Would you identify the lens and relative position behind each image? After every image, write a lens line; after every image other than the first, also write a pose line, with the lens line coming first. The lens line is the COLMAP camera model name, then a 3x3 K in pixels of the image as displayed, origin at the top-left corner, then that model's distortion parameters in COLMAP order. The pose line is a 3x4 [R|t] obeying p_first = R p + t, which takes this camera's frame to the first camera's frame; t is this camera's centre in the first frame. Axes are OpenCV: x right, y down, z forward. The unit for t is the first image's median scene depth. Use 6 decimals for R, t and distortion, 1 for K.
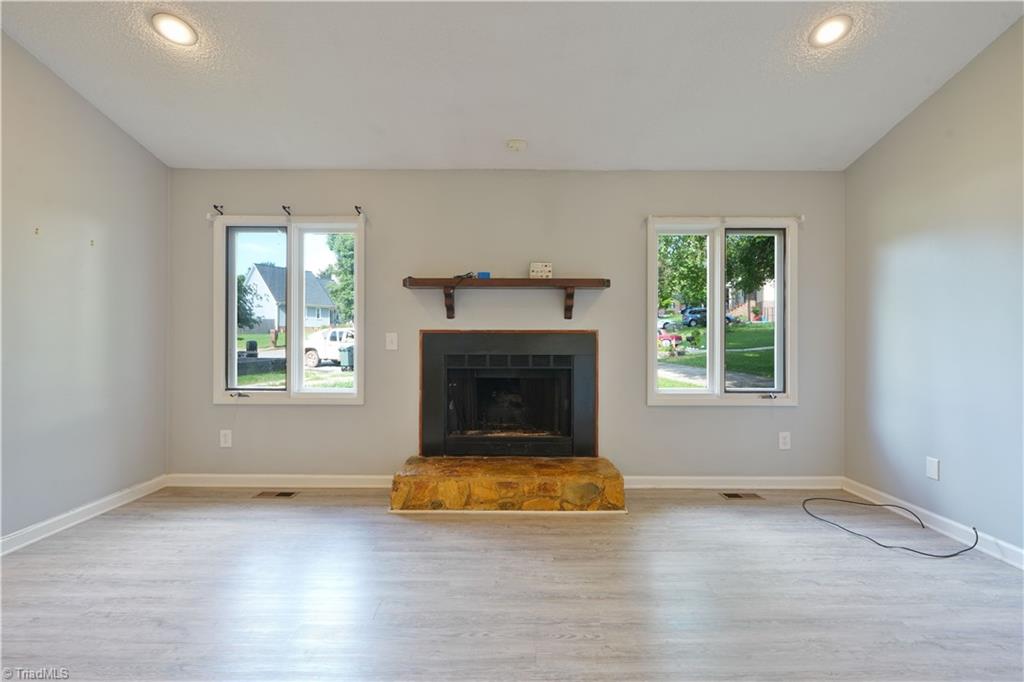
lens RADIAL K [[457.7, 0, 515.6], [0, 457.7, 339.7], [0, 0, 1]] dist [-0.002860, 0.000314]
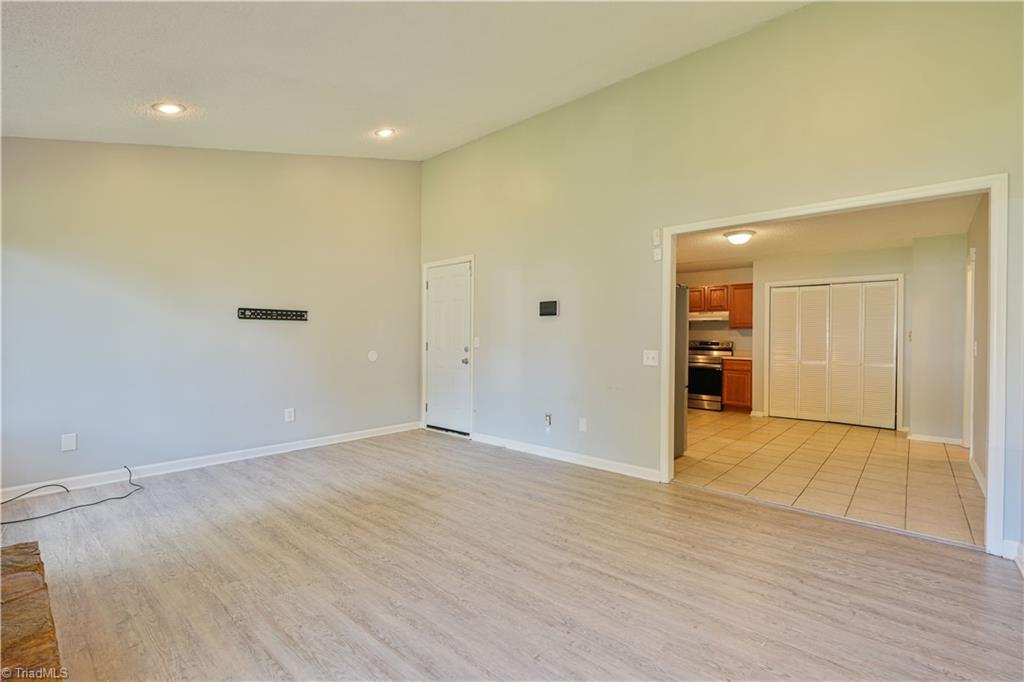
lens RADIAL K [[457.7, 0, 510.6], [0, 457.7, 337.2], [0, 0, 1]] dist [-0.002860, 0.000314]
pose [[-0.747798, -0.004094, 0.663913, -0.654506], [-0.010540, 0.999928, -0.005705, -0.007678], [-0.663842, -0.011264, -0.747788, 0.923394]]
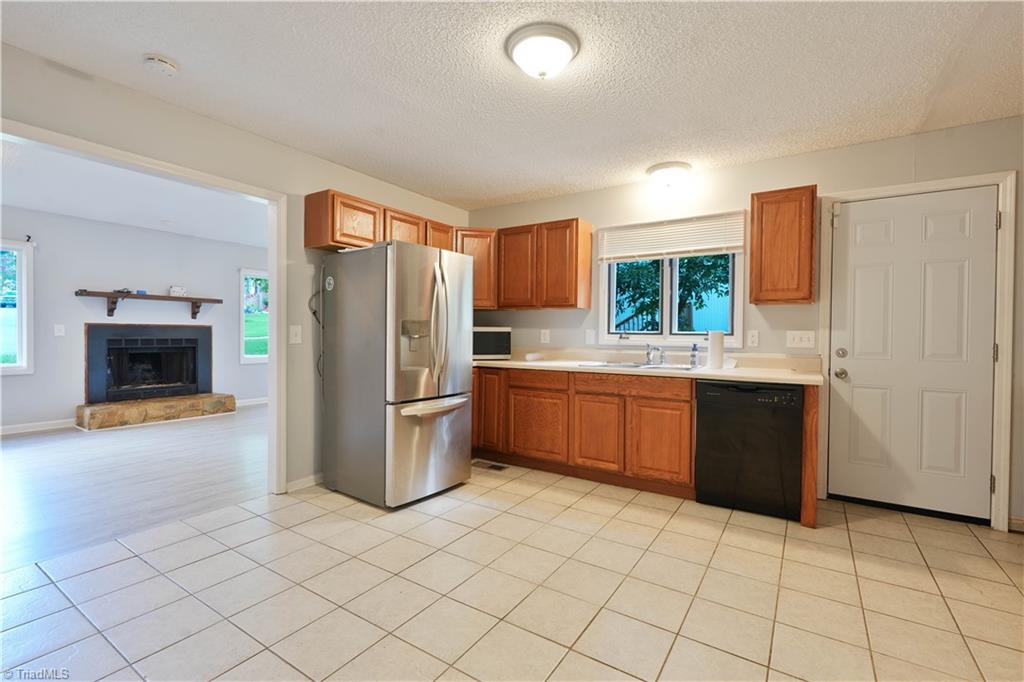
lens RADIAL K [[457.7, 0, 514.9], [0, 457.7, 340.6], [0, 0, 1]] dist [-0.002860, 0.000314]
pose [[0.549179, -0.008204, 0.835664, -0.718839], [-0.011890, 0.999774, 0.017629, -0.006699], [-0.835620, -0.019618, 0.548958, -1.084827]]
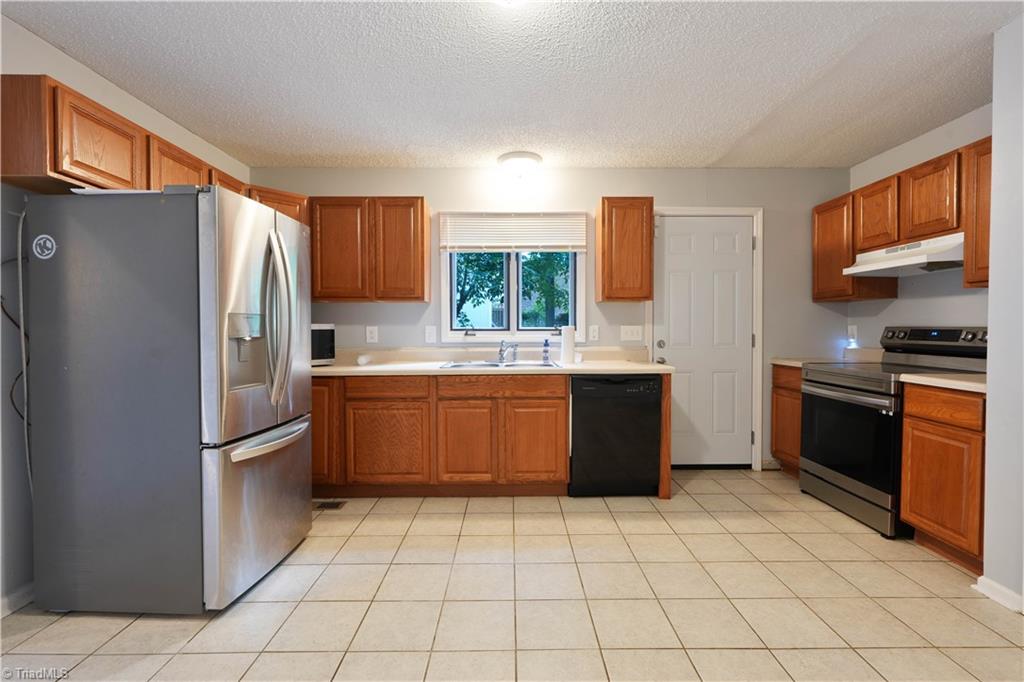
lens RADIAL K [[457.7, 0, 517.2], [0, 457.7, 339.0], [0, 0, 1]] dist [-0.002860, 0.000314]
pose [[-0.009436, -0.021620, 0.999722, -0.670041], [-0.000545, 0.999766, 0.021615, -0.009230], [-0.999955, -0.000341, -0.009446, -0.782702]]
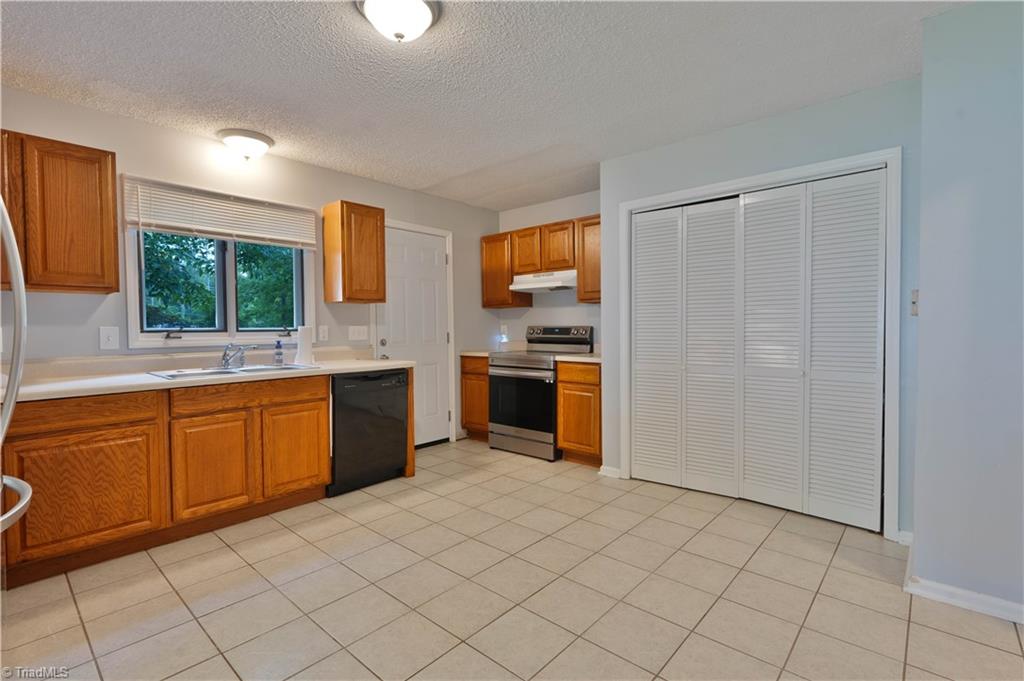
lens RADIAL K [[457.7, 0, 512.2], [0, 457.7, 343.1], [0, 0, 1]] dist [-0.002860, 0.000314]
pose [[-0.743062, -0.014018, 0.669076, -0.640992], [0.008502, 0.999502, 0.030382, -0.006319], [-0.669169, 0.028264, -0.742573, -0.473691]]
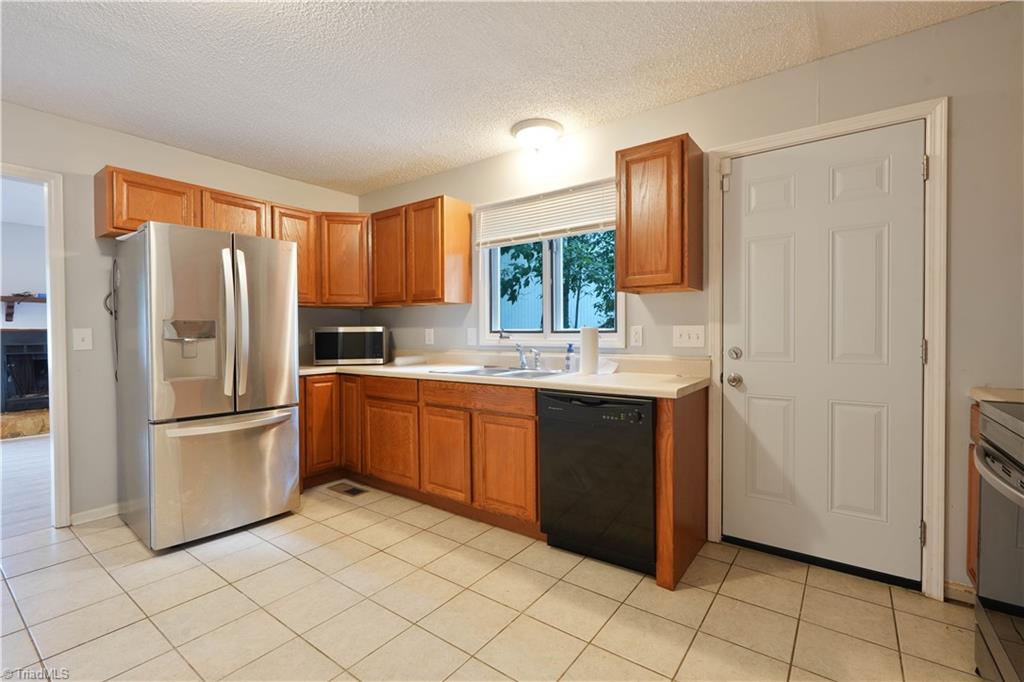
lens RADIAL K [[457.7, 0, 516.7], [0, 457.7, 340.7], [0, 0, 1]] dist [-0.002860, 0.000314]
pose [[0.595396, -0.016961, 0.803253, -0.365346], [0.002501, 0.999811, 0.019257, -0.007654], [-0.803428, -0.009457, 0.595326, -1.276485]]
